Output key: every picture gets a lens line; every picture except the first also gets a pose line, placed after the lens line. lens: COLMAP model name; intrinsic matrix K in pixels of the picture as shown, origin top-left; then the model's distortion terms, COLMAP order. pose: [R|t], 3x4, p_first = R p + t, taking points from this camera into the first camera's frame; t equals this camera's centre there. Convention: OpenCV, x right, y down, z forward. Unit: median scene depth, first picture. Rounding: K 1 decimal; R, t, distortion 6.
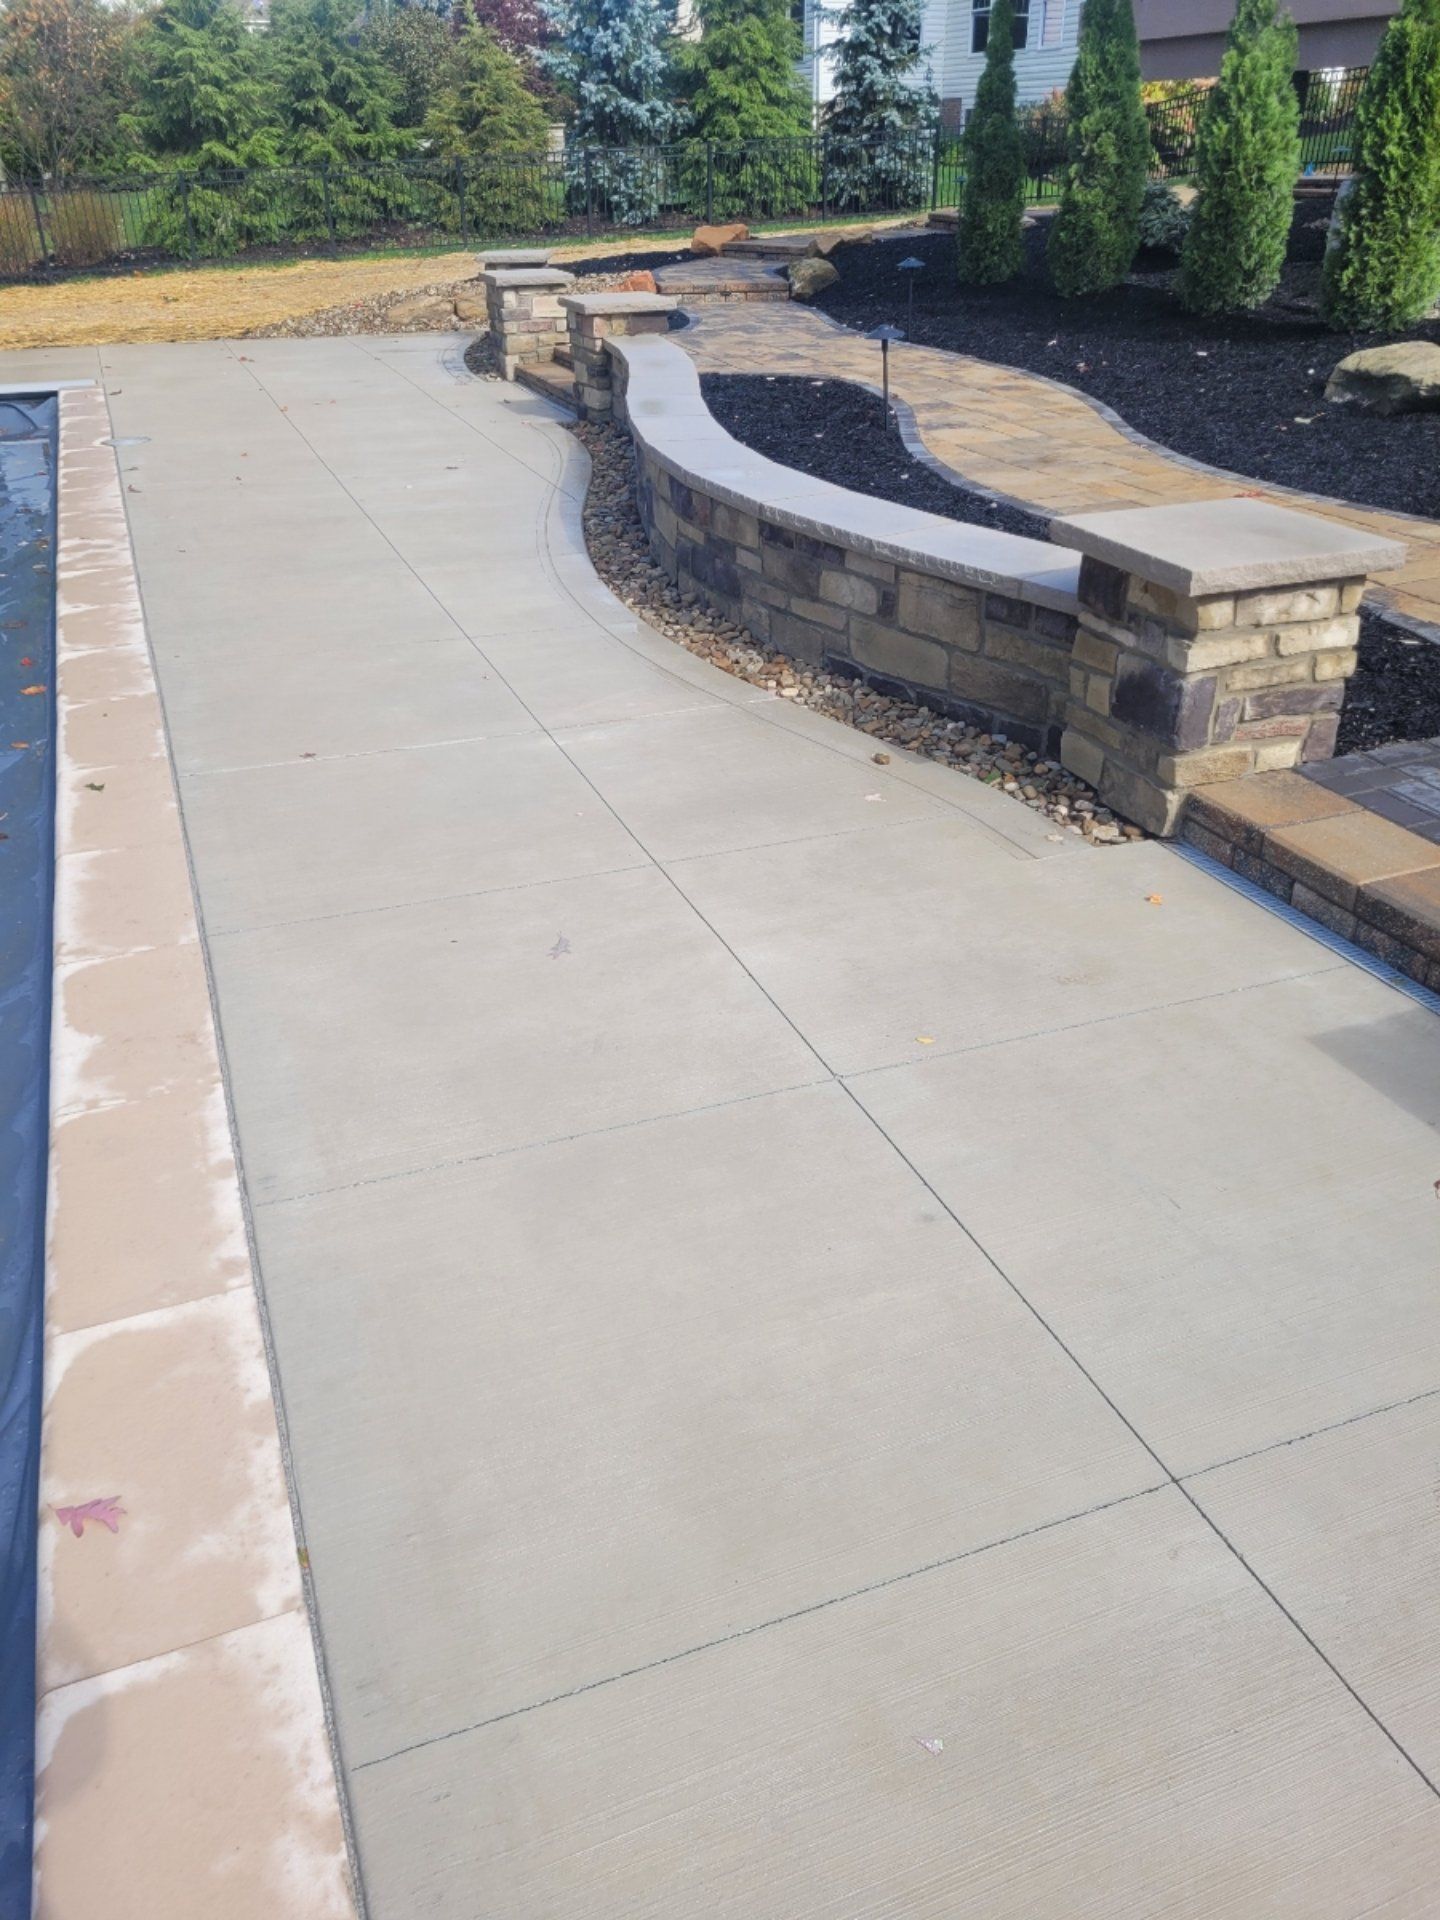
lens RADIAL K [[1444.6, 0, 718.4], [0, 1444.6, 963.2], [0, 0, 1]] dist [0.041675, -0.029082]
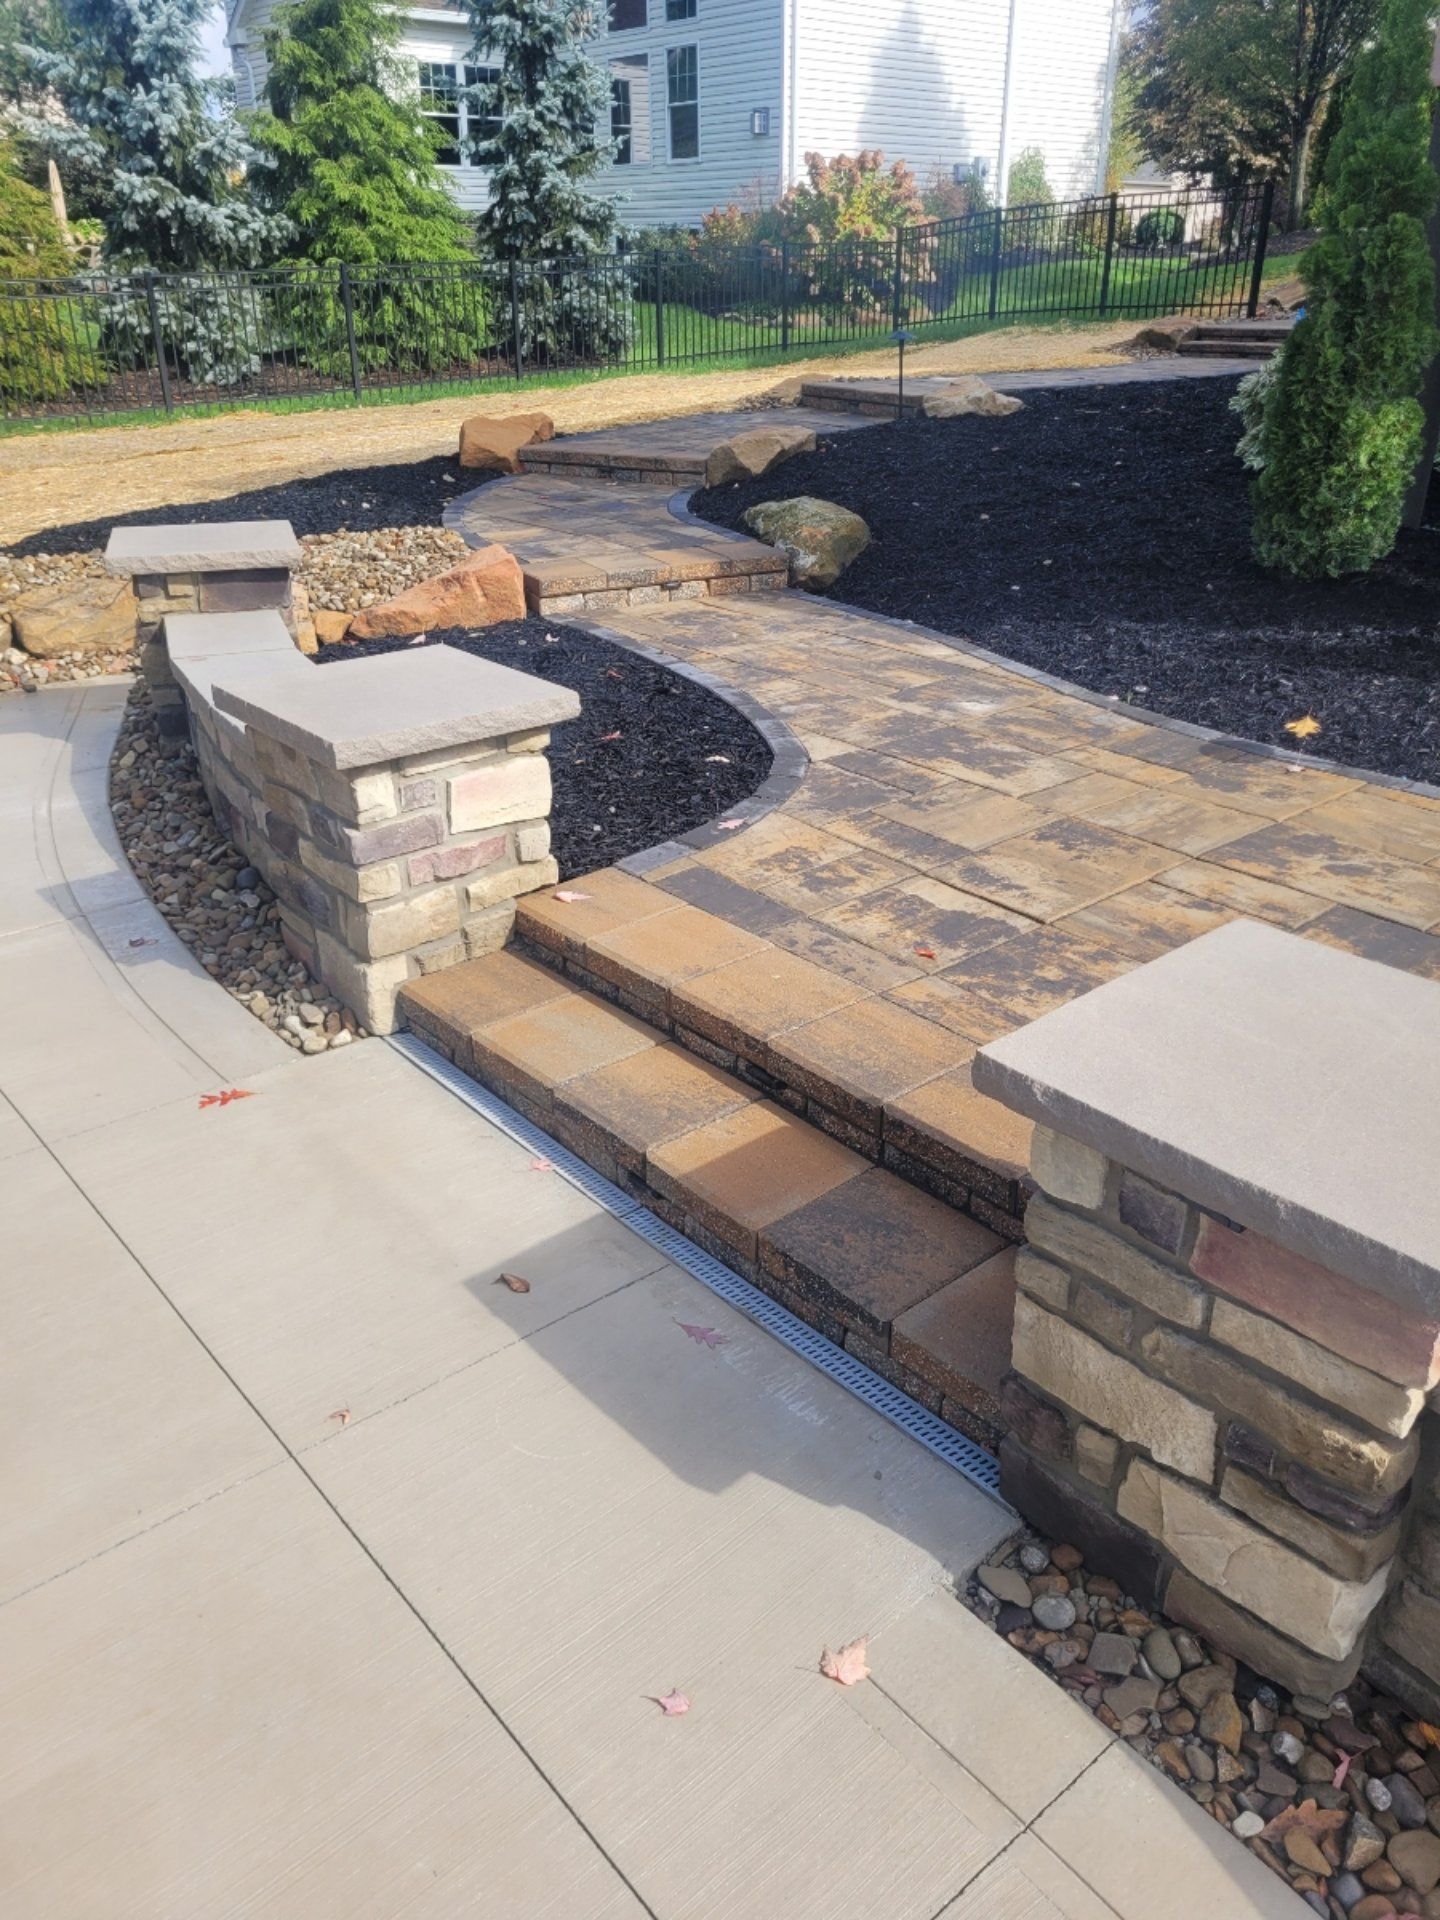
lens RADIAL K [[1444.6, 0, 727.1], [0, 1444.6, 958.5], [0, 0, 1]] dist [0.041675, -0.029082]
pose [[0.942452, -0.132438, 0.306992, -0.080884], [0.153651, 0.987060, -0.045879, -0.191380], [-0.296943, 0.090409, 0.950606, 0.340846]]
